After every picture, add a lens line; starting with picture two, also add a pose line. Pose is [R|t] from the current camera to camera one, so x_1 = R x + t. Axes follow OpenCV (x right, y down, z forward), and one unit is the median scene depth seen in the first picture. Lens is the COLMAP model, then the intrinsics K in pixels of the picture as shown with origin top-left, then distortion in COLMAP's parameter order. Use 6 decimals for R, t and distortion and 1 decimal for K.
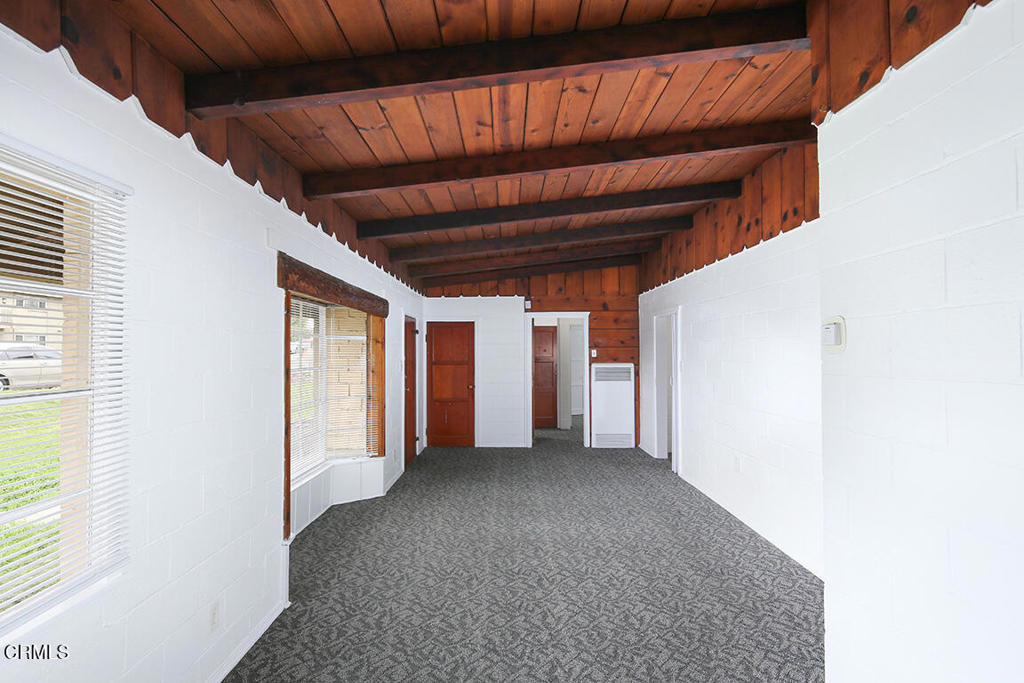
lens RADIAL K [[497.2, 0, 512.0], [0, 497.2, 341.5], [0, 0, 1]] dist [-0.000841, -0.001636]
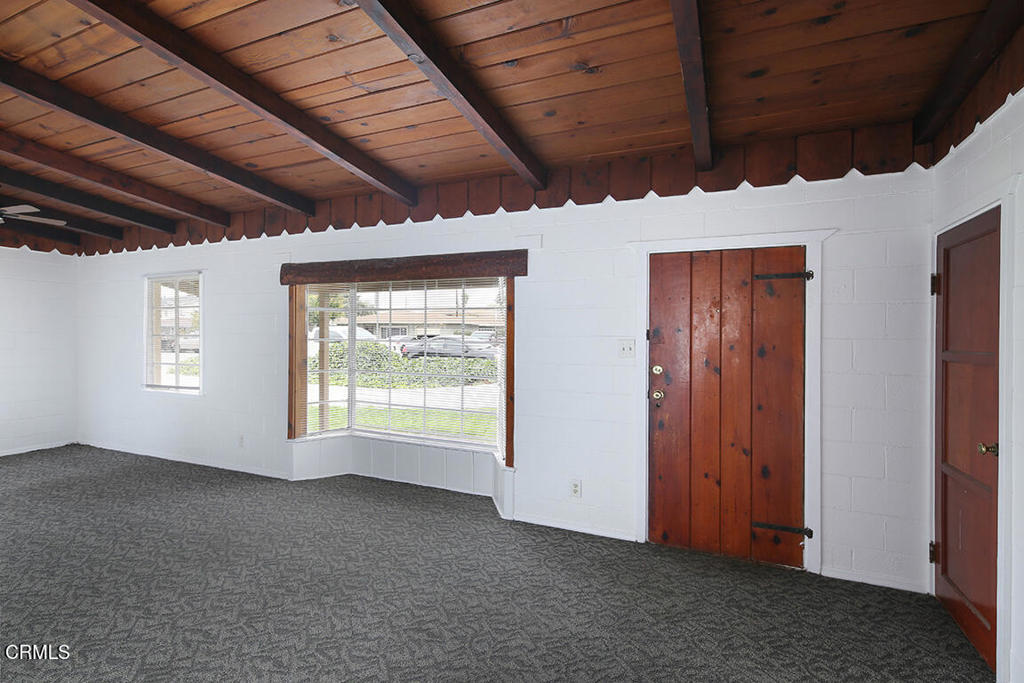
lens RADIAL K [[497.2, 0, 512.0], [0, 497.2, 341.5], [0, 0, 1]] dist [-0.000841, -0.001636]
pose [[-0.414474, 0.009982, -0.910006, 0.555914], [0.008796, 0.999937, 0.006962, 0.056227], [0.910019, -0.005119, -0.414536, 1.790796]]
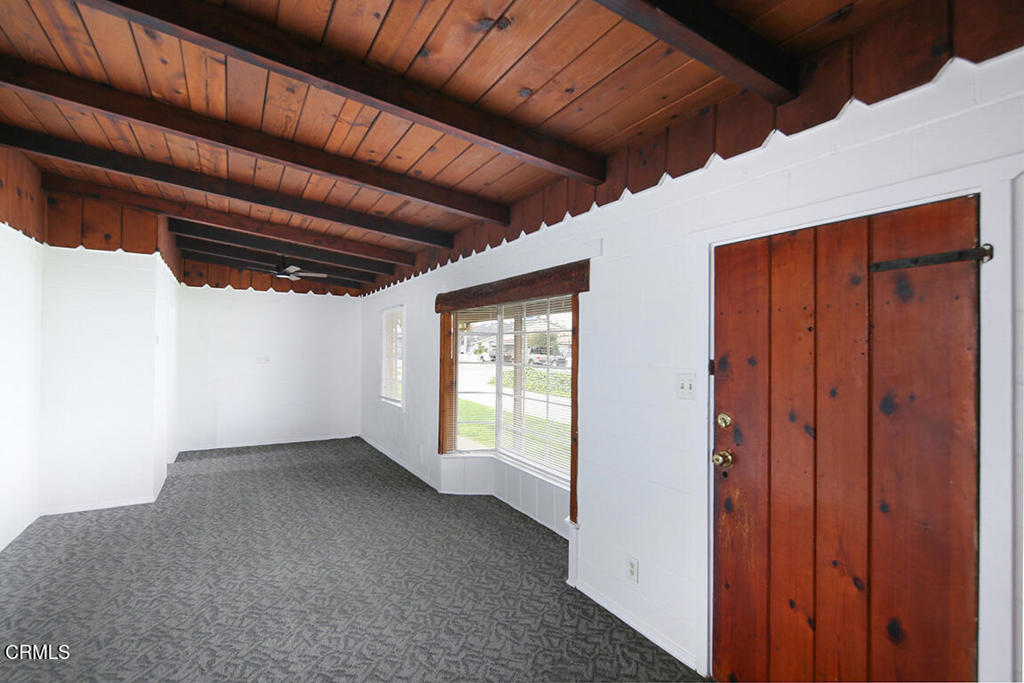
lens RADIAL K [[492.0, 0, 513.1], [0, 492.0, 346.6], [0, 0, 1]] dist [-0.001295, -0.001583]
pose [[-0.870449, -0.006233, -0.492218, 0.142426], [0.004373, 0.999782, -0.020394, 0.038807], [0.492239, -0.019904, -0.870233, 2.044425]]
